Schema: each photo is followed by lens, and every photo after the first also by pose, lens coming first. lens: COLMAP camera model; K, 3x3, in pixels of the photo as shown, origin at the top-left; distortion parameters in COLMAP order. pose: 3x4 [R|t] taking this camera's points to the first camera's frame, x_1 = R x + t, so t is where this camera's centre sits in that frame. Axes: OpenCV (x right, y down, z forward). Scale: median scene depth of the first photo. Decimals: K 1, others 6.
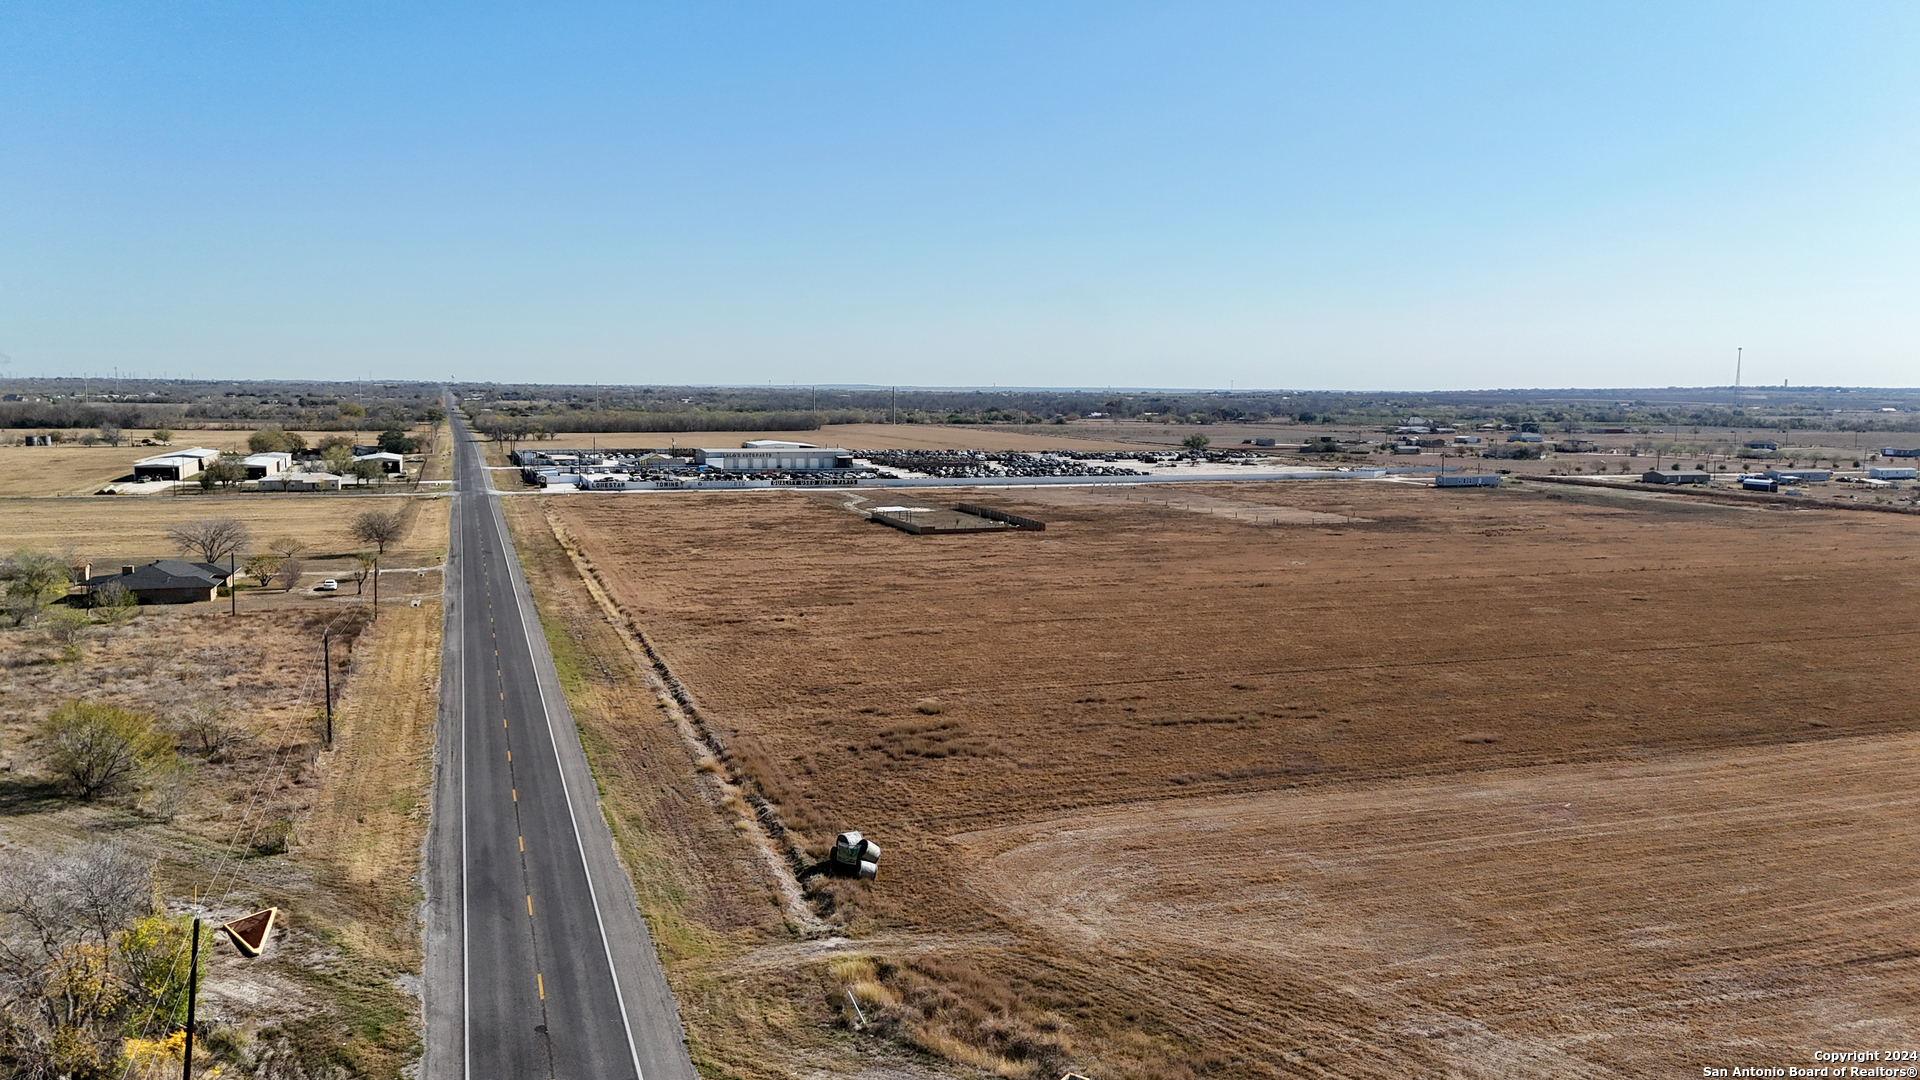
lens RADIAL K [[1403.4, 0, 963.1], [0, 1403.4, 543.7], [0, 0, 1]] dist [0.075988, -0.071064]
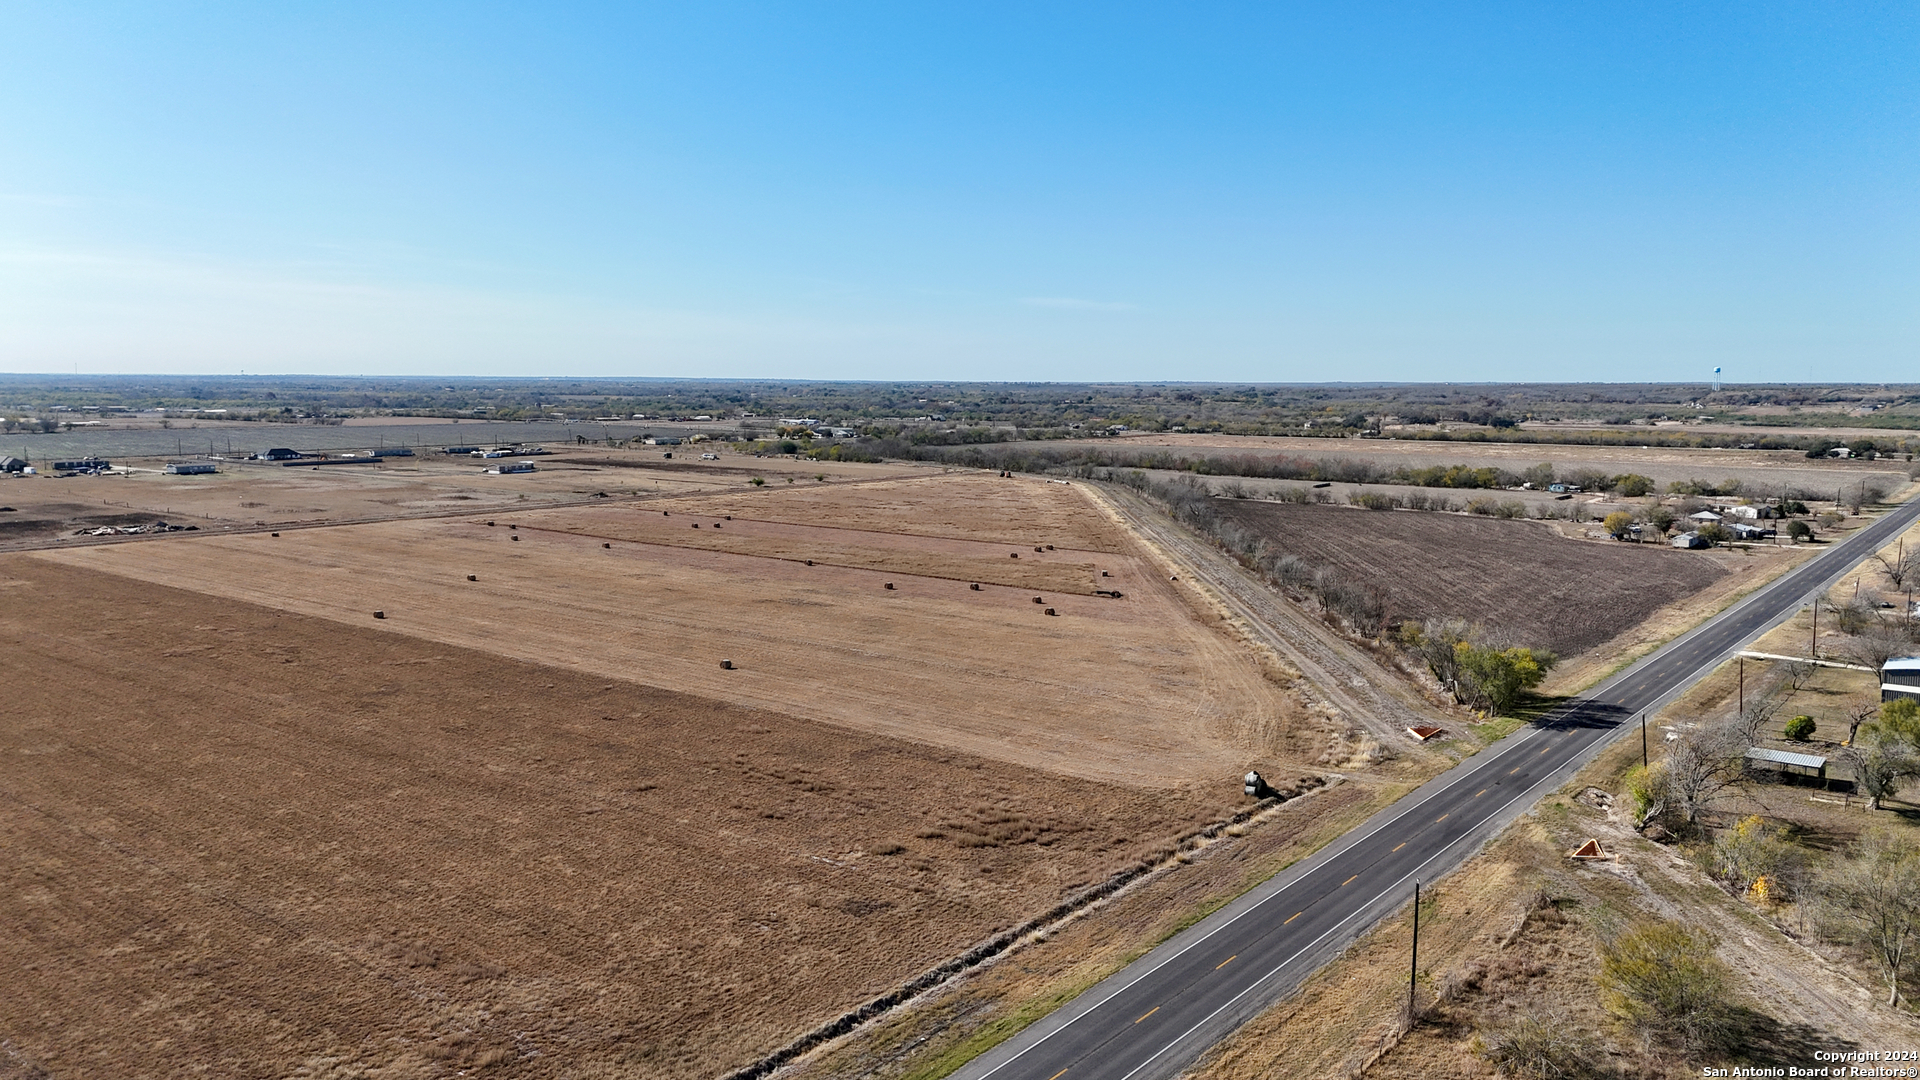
lens RADIAL K [[1403.4, 0, 963.1], [0, 1403.4, 543.7], [0, 0, 1]] dist [0.075988, -0.071064]
pose [[-0.529956, -0.117178, 0.839890, -1.362619], [0.080443, 0.978995, 0.187343, -0.437871], [-0.844201, 0.166847, -0.509398, 2.231310]]
